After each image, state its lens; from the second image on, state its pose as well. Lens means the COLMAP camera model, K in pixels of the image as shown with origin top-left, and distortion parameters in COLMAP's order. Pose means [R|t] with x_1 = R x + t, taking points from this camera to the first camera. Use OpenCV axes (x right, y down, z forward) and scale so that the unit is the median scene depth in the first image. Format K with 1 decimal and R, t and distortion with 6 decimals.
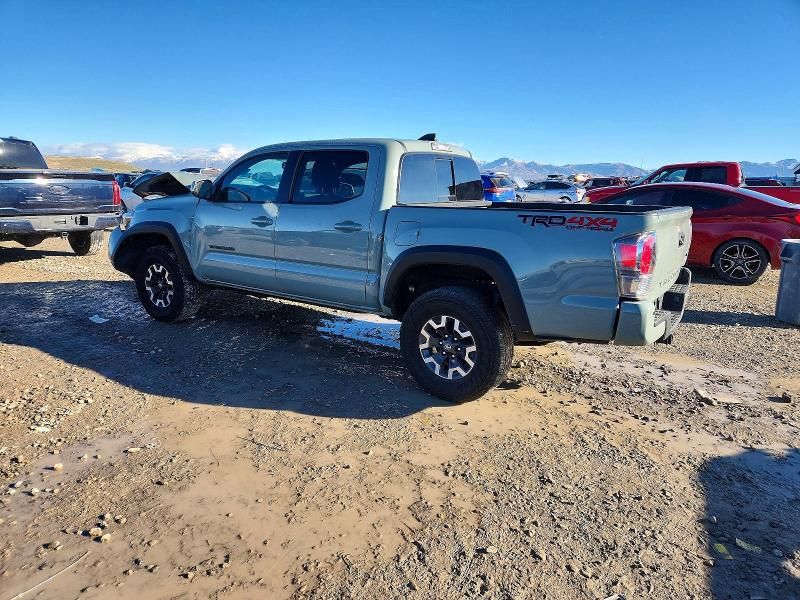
lens RADIAL K [[640.5, 0, 393.3], [0, 640.5, 299.7], [0, 0, 1]] dist [0.005904, 0.061034]
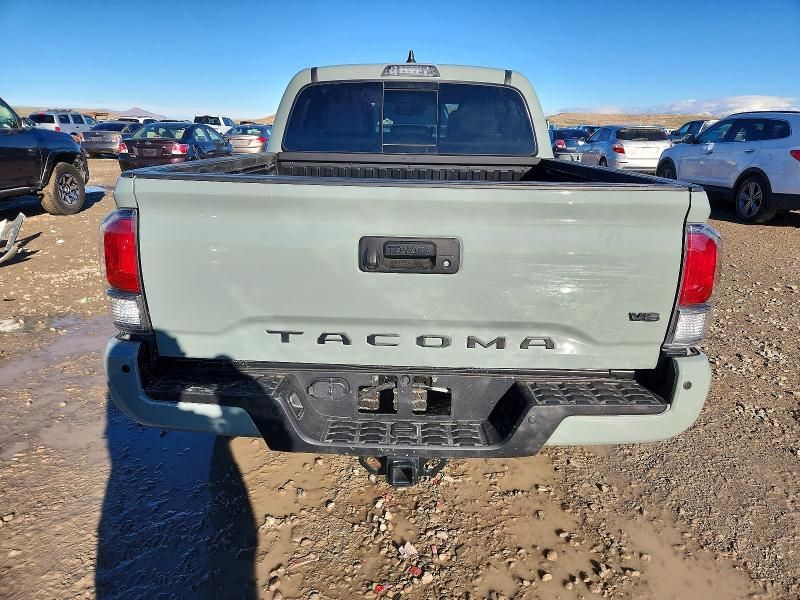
lens RADIAL K [[640.5, 0, 393.3], [0, 640.5, 299.7], [0, 0, 1]] dist [0.005904, 0.061034]
pose [[0.450806, 0.224678, -0.863883, 0.301782], [-0.180601, 0.970746, 0.158226, -0.046027], [0.874161, 0.084689, 0.478195, 0.297654]]
